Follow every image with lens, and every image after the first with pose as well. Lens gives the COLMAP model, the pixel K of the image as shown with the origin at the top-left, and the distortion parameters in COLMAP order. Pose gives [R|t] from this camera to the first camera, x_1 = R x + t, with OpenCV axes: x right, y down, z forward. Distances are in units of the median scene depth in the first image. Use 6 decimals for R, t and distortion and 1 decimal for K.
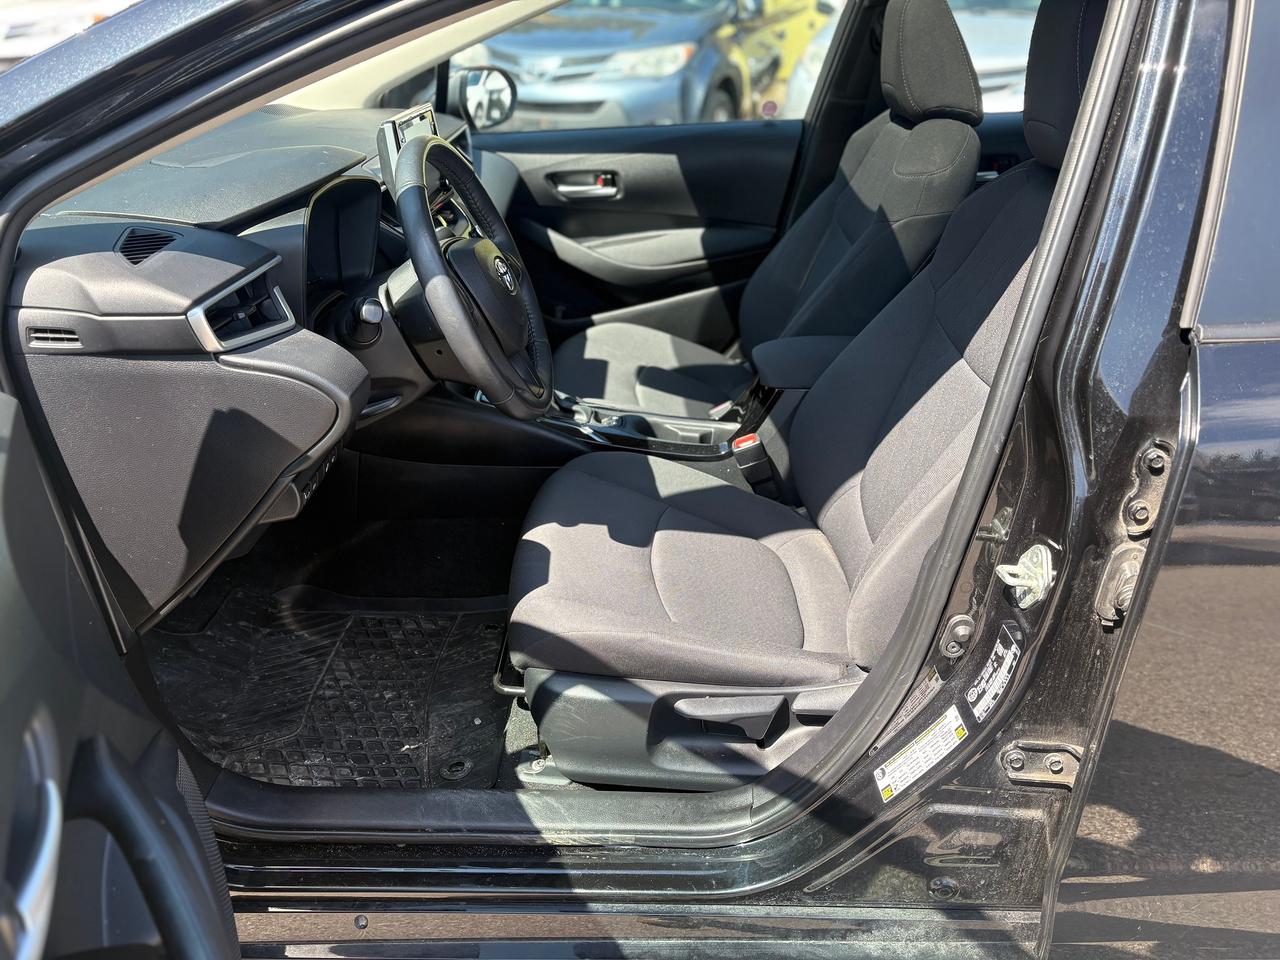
lens RADIAL K [[970.2, 0, 646.9], [0, 970.2, 480.9], [0, 0, 1]] dist [0.012737, 0.000917]
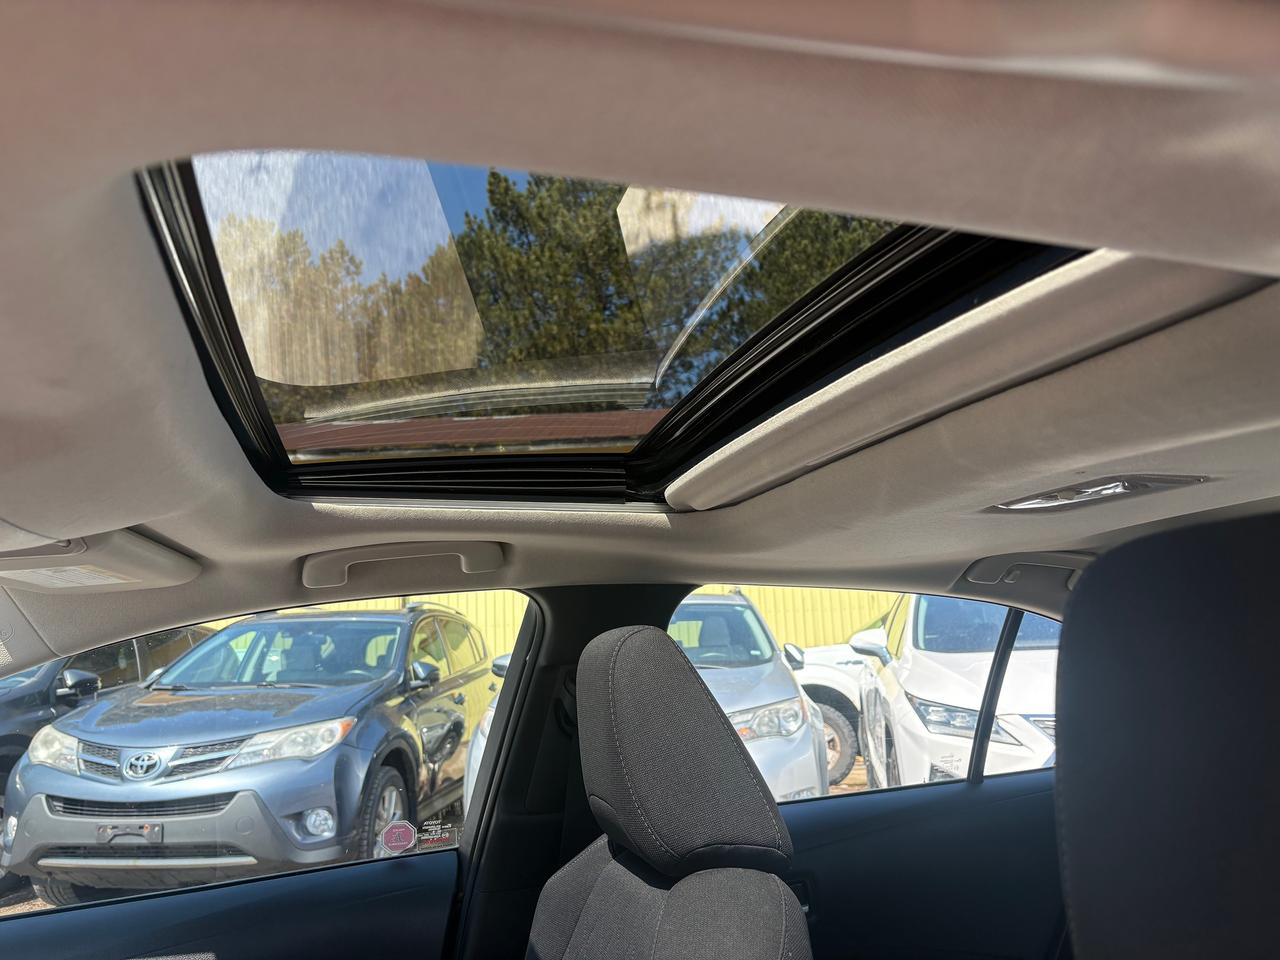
lens RADIAL K [[970.2, 0, 642.3], [0, 970.2, 476.1], [0, 0, 1]] dist [0.012737, 0.000917]
pose [[0.954519, 0.007929, 0.298045, 0.035155], [0.174367, 0.796024, -0.579605, -0.075504], [-0.241847, 0.605213, 0.758438, 0.155256]]
